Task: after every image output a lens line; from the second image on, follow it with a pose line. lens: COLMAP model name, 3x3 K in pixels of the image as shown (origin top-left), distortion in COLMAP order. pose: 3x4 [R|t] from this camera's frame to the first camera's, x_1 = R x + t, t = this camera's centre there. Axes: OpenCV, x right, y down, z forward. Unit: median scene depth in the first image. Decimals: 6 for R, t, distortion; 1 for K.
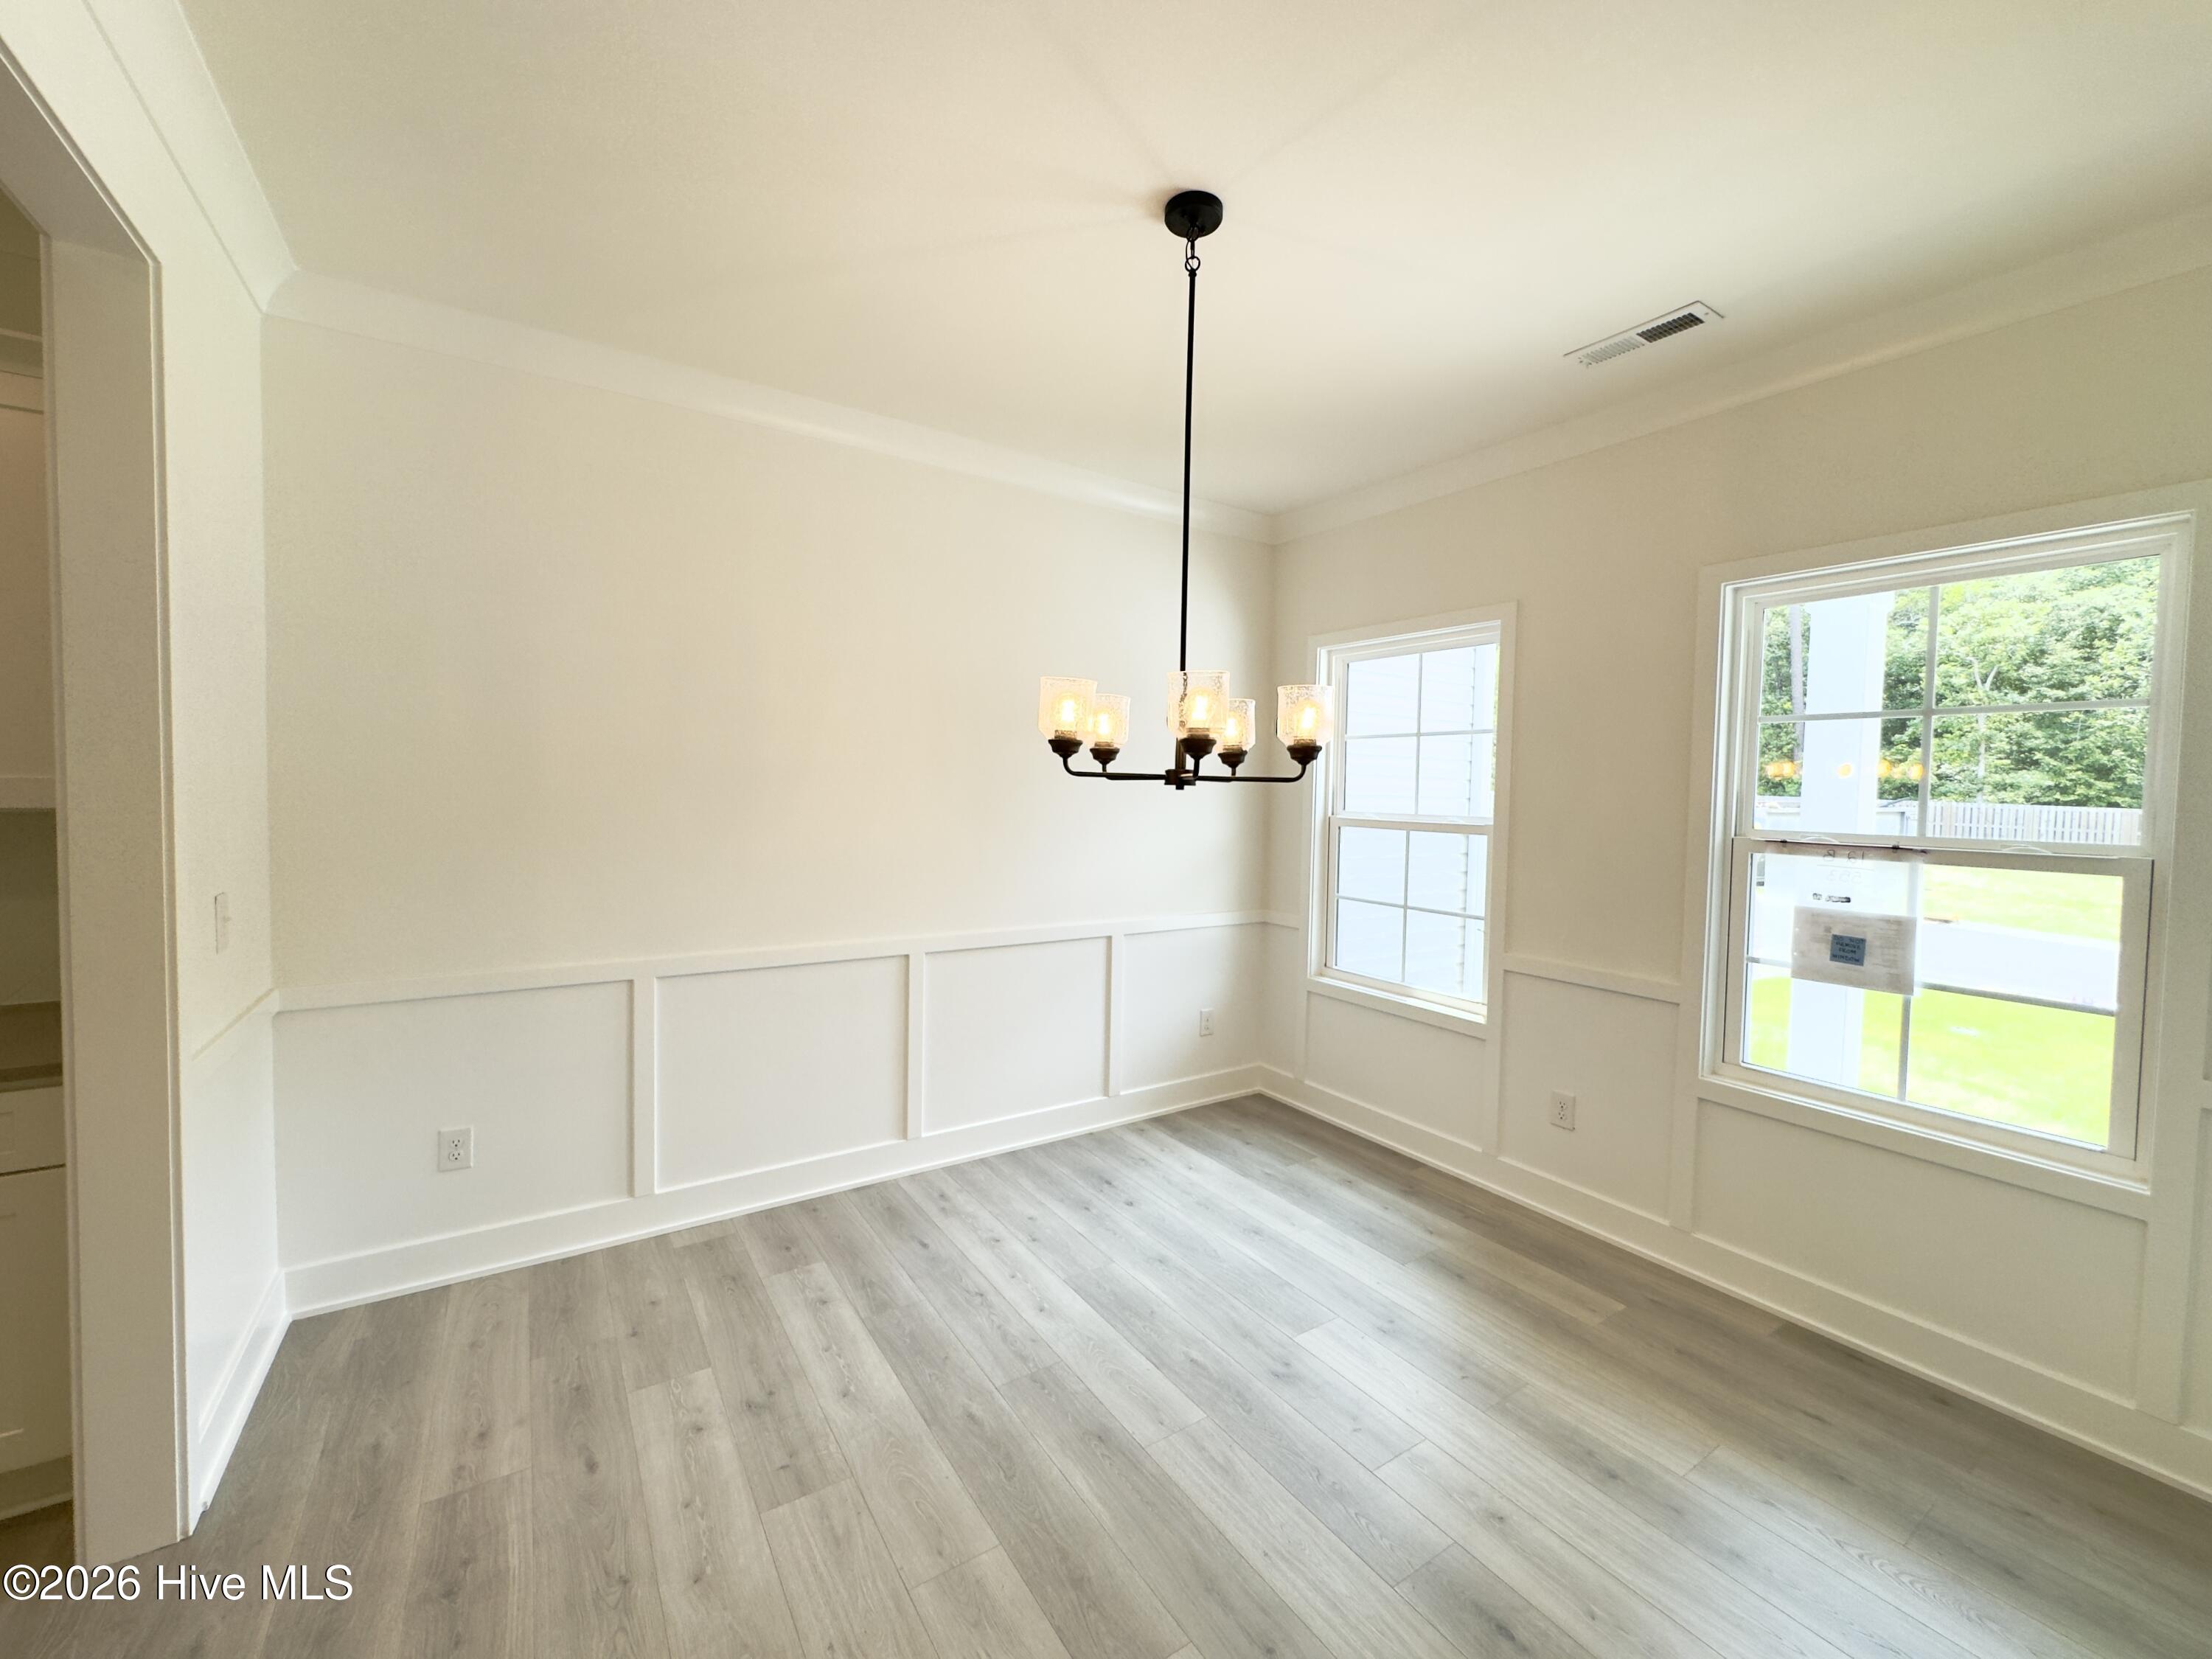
lens RADIAL K [[884.8, 0, 1087.1], [0, 884.8, 826.4], [0, 0, 1]] dist [-0.001447, 0.000418]
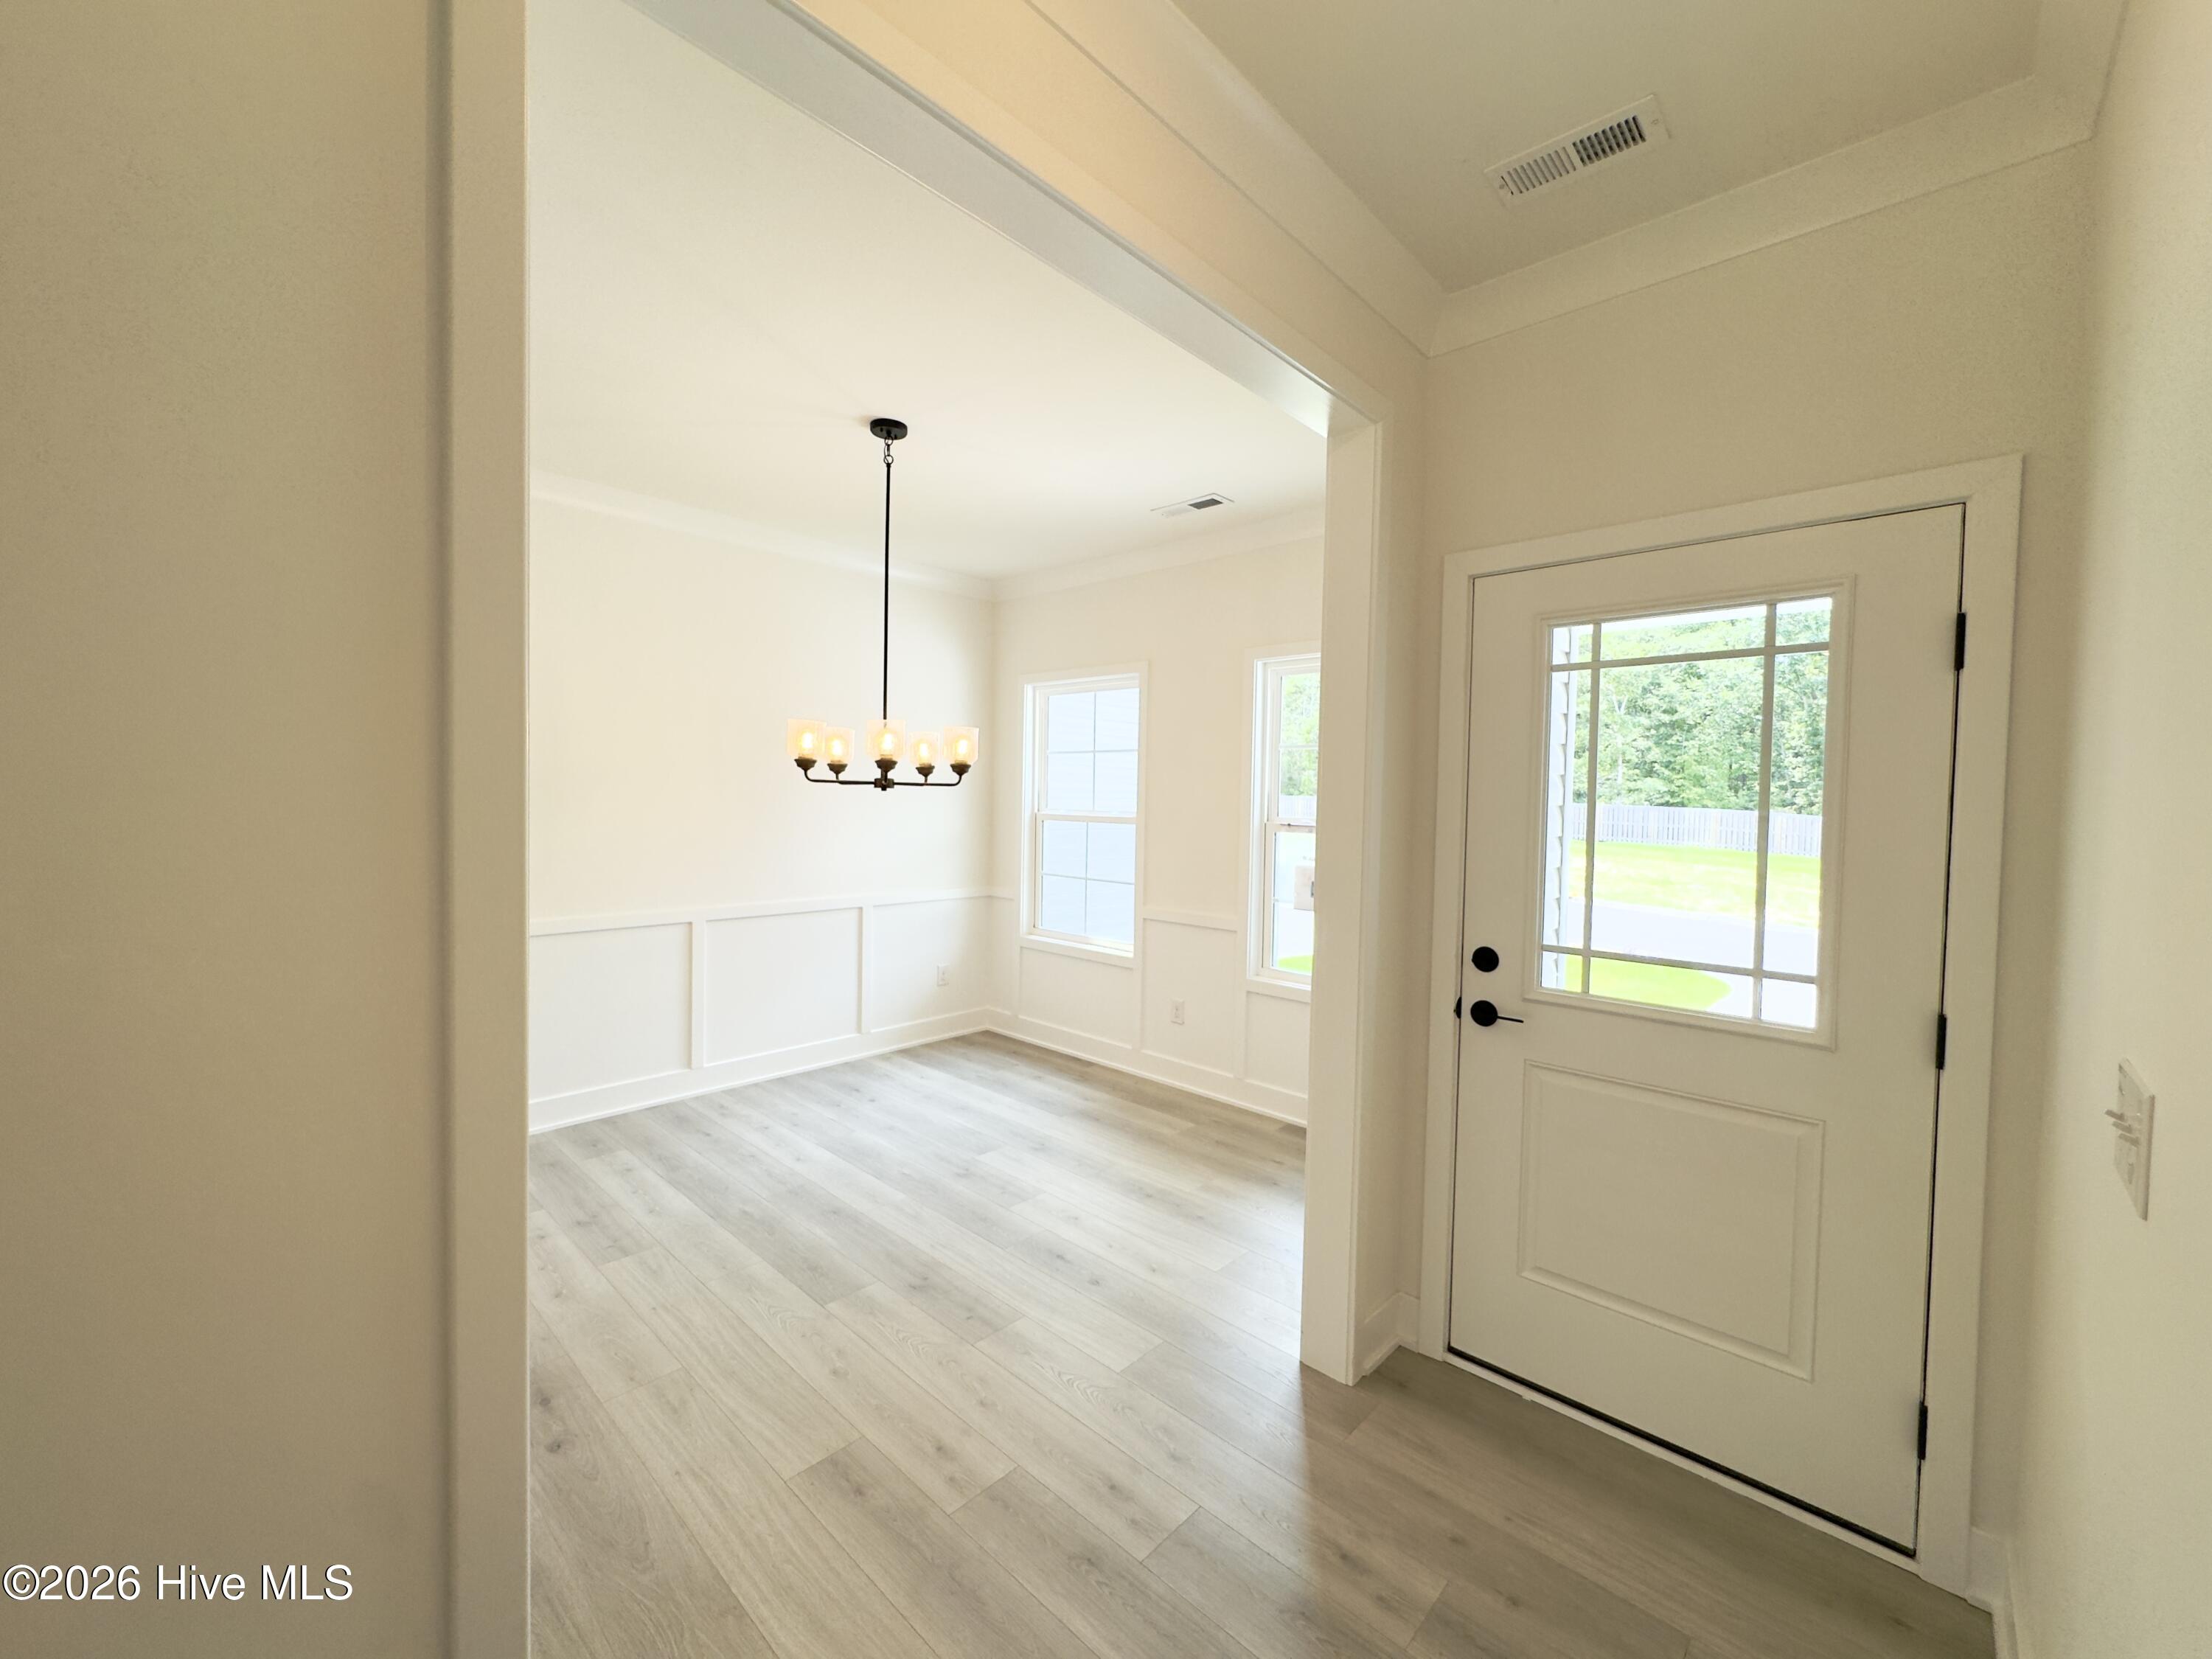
lens RADIAL K [[884.8, 0, 1098.2], [0, 884.8, 823.6], [0, 0, 1]] dist [-0.001447, 0.000418]
pose [[0.969799, -0.008613, 0.243752, 0.061296], [0.010723, 0.999916, -0.007332, 0.021538], [-0.243668, 0.009724, 0.969810, -0.414227]]
